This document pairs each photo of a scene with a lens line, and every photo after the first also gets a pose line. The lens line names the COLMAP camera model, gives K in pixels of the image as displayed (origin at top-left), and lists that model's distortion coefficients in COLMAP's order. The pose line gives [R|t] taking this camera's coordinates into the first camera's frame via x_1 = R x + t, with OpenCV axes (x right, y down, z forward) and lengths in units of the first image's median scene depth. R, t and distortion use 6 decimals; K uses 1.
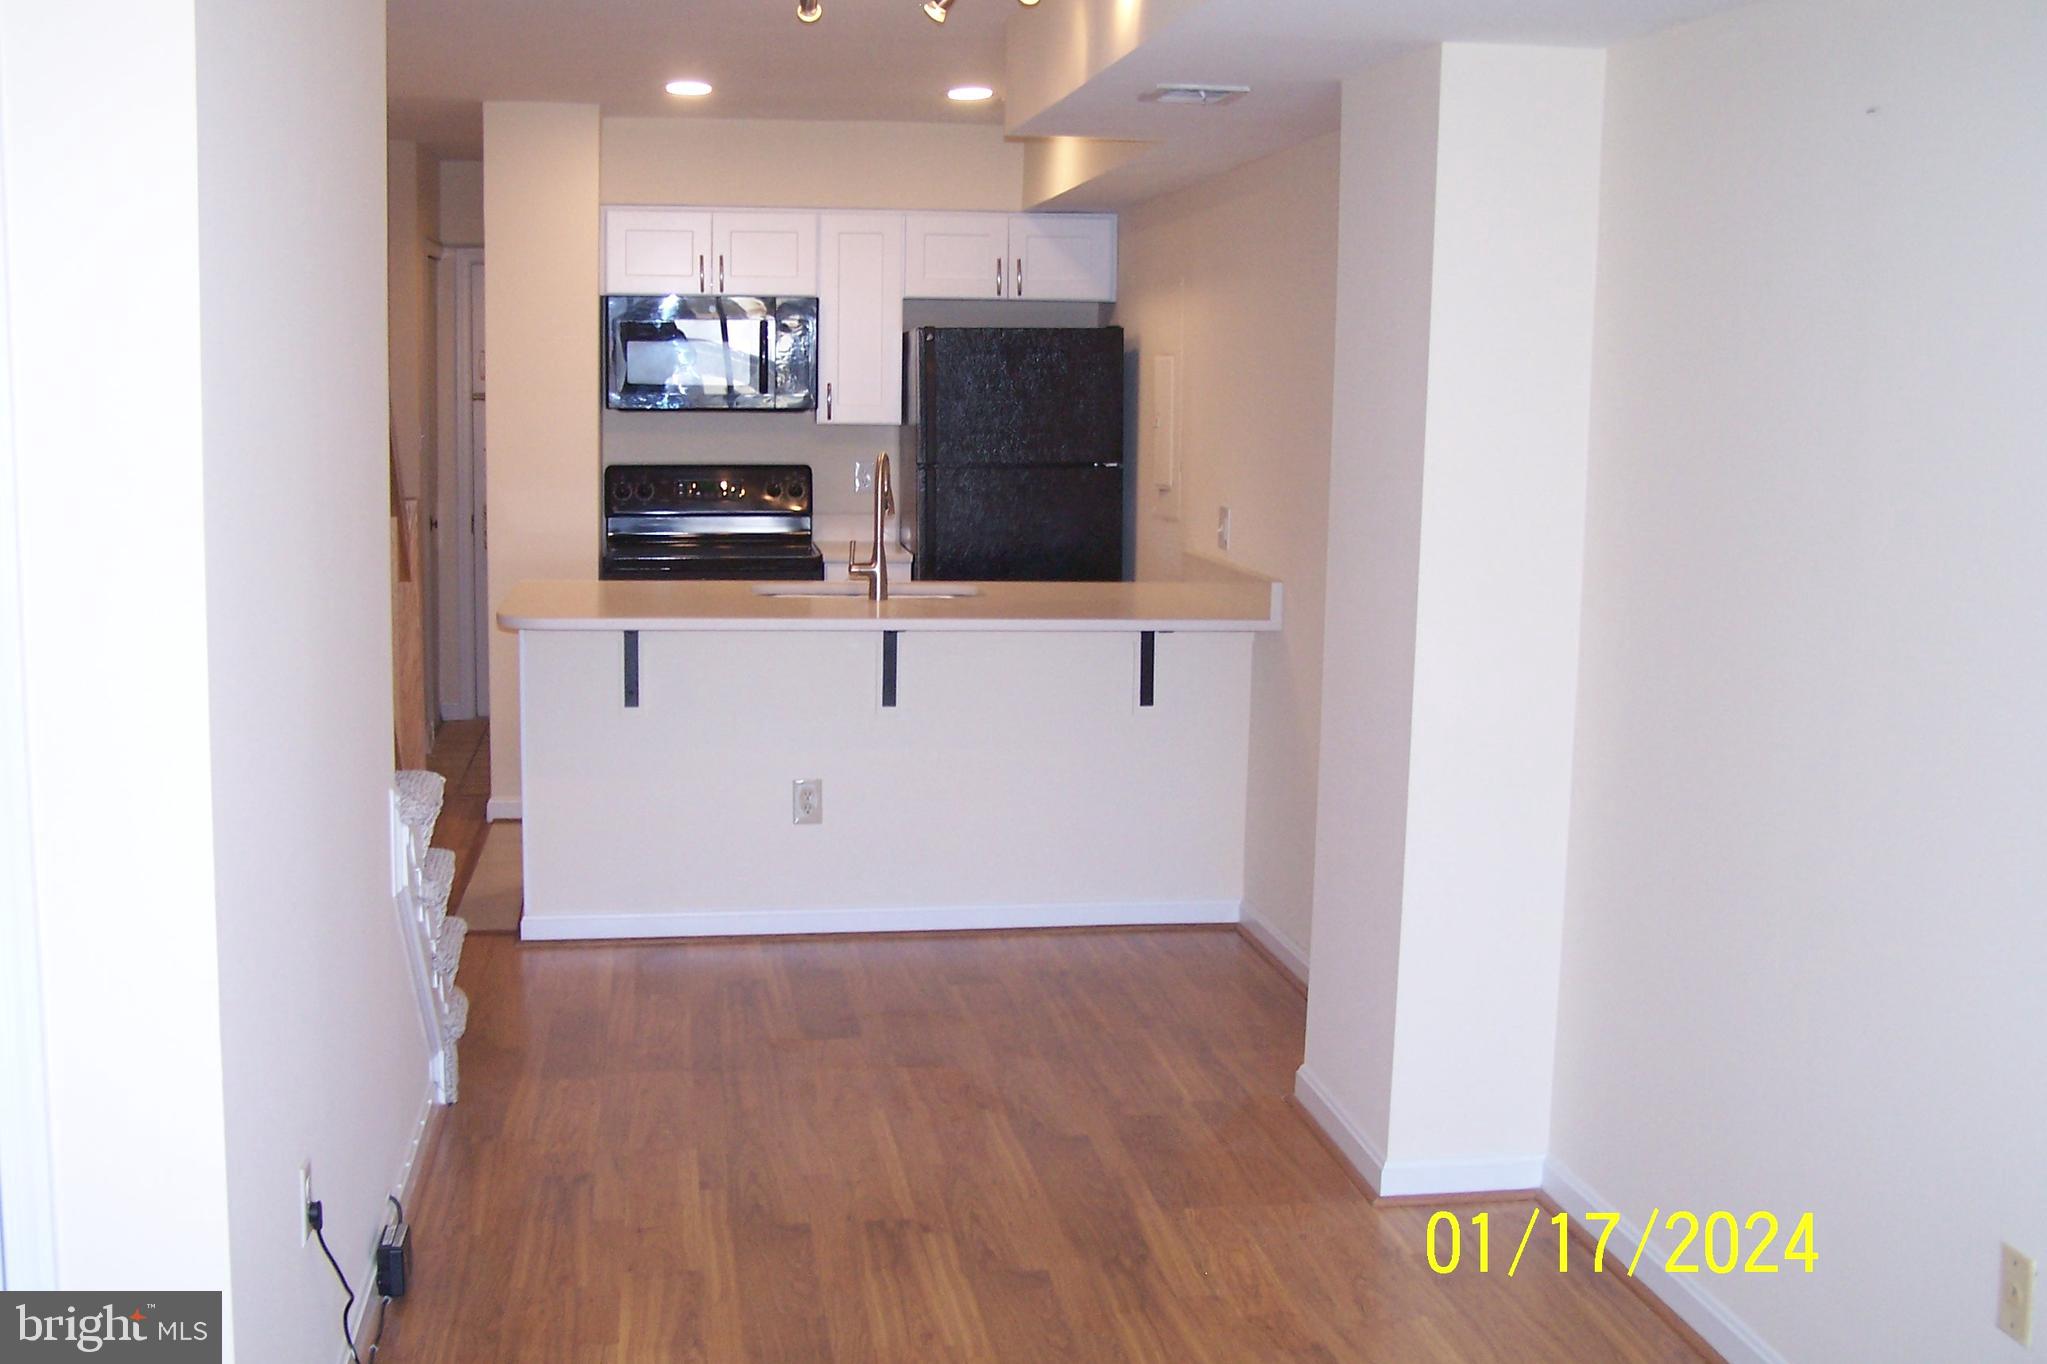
lens RADIAL K [[2302.1, 0, 1023.5], [0, 2302.1, 682.0], [0, 0, 1]] dist [-0.219888, 0.290683]
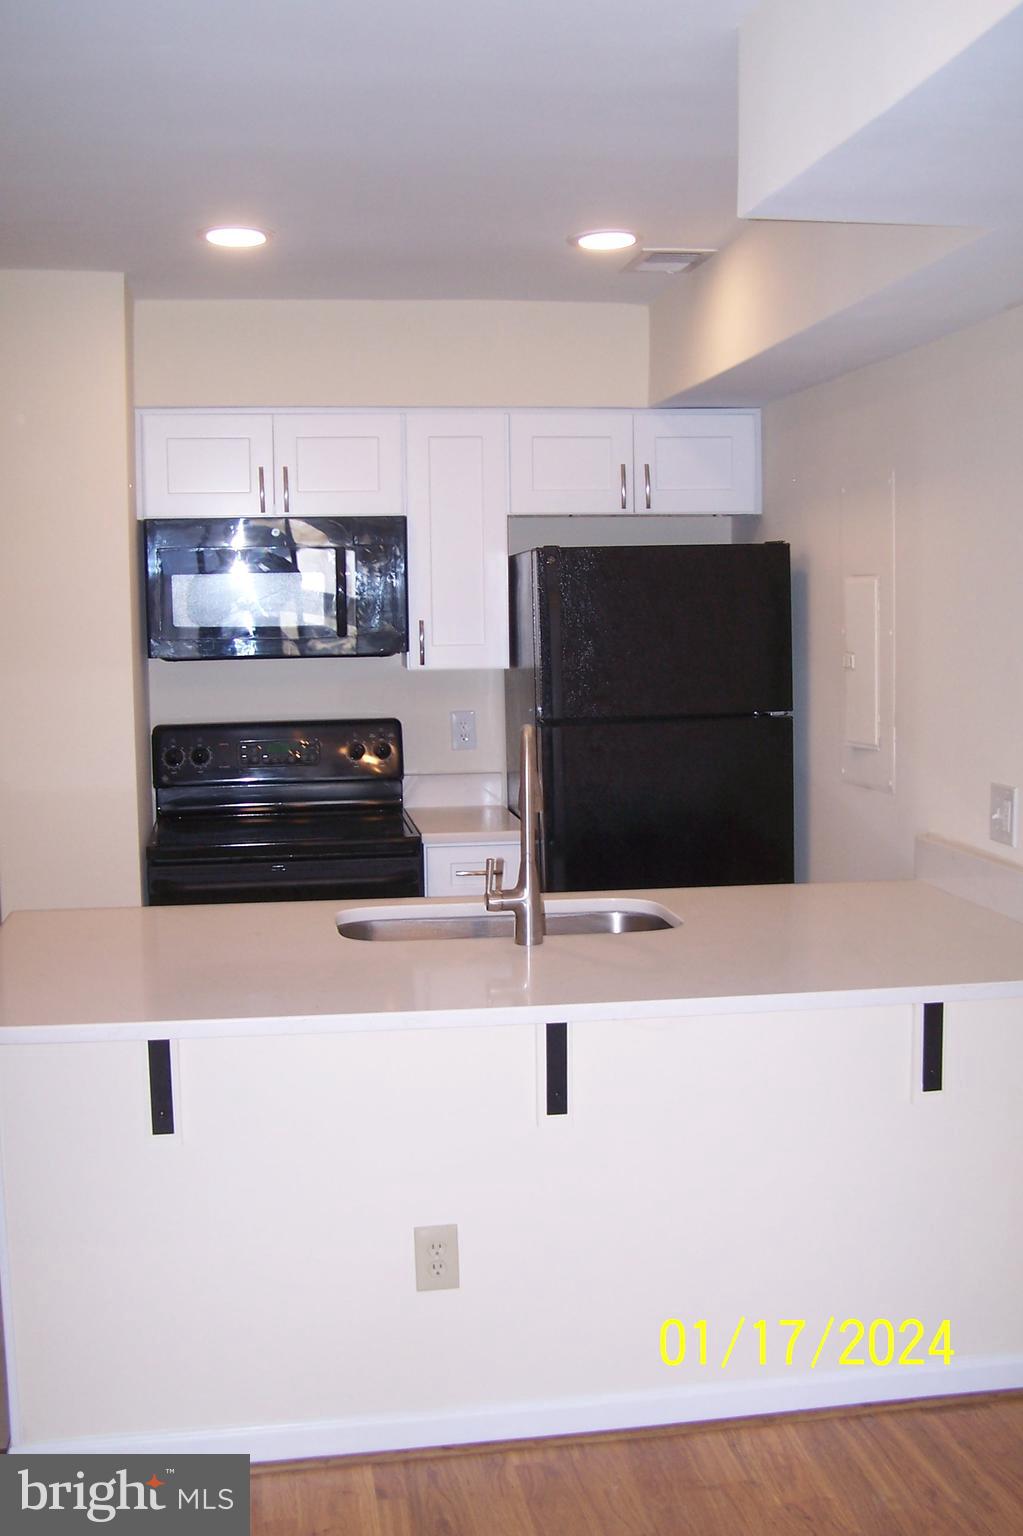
lens RADIAL K [[1727.4, 0, 533.5], [0, 1727.4, 764.3], [0, 0, 1]] dist [-0.219888, 0.290683]
pose [[0.999613, -0.026915, 0.007040, -0.050965], [0.027165, 0.998902, -0.038175, -0.055133], [-0.006005, 0.038351, 0.999246, 0.390322]]
